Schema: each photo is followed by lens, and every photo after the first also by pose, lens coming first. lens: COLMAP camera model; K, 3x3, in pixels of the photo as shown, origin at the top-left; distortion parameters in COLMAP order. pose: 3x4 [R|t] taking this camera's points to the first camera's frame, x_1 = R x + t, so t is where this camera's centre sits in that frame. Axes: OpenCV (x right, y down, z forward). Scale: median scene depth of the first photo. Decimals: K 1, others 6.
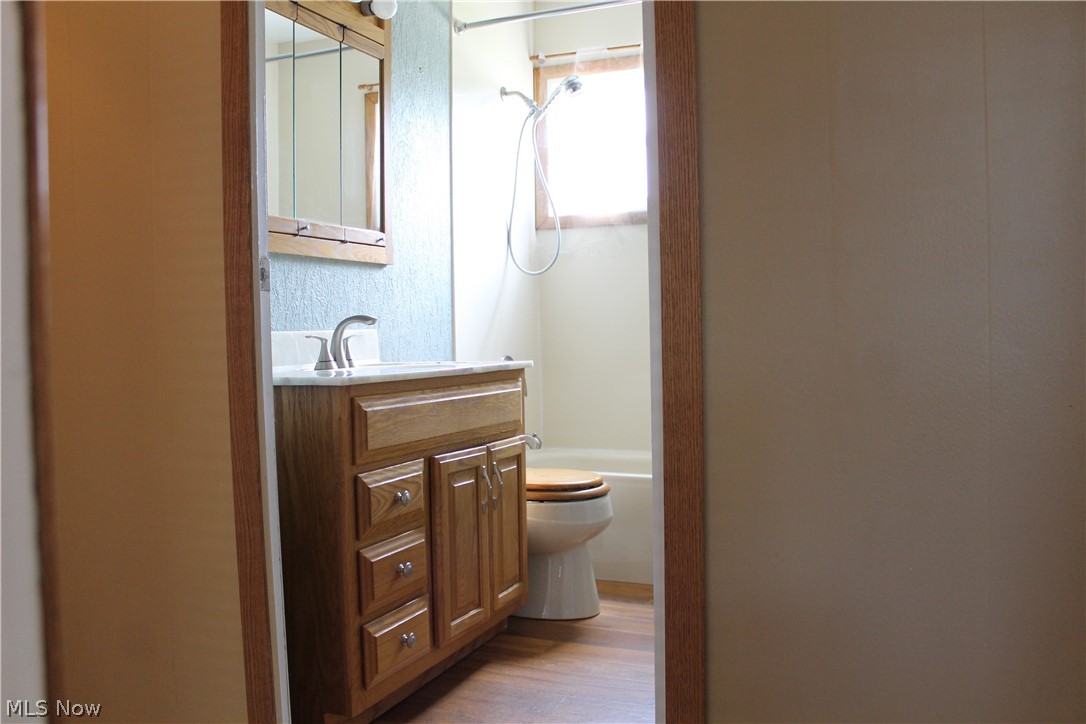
lens RADIAL K [[925.9, 0, 543.0], [0, 925.9, 362.0], [0, 0, 1]] dist [-0.163272, 0.149659]
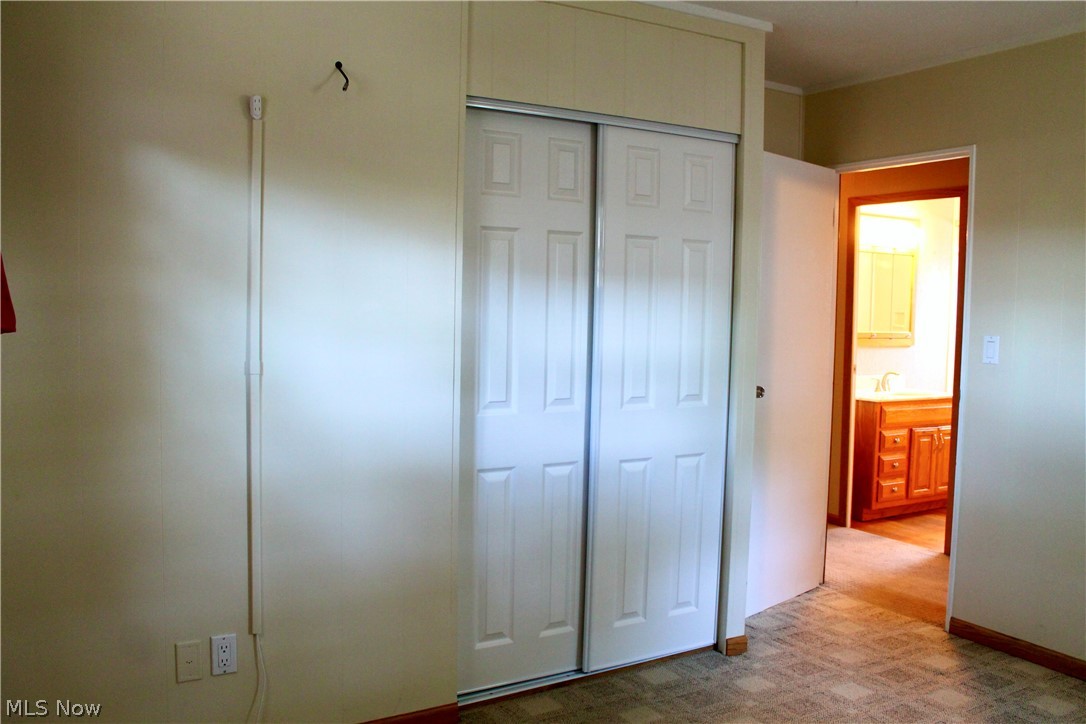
lens RADIAL K [[925.9, 0, 543.0], [0, 925.9, 362.0], [0, 0, 1]] dist [-0.163272, 0.149659]
pose [[0.805155, 0.066819, -0.589288, 0.599752], [-0.051486, 0.997757, 0.042787, -0.162716], [0.590825, -0.004110, 0.806789, -1.925787]]
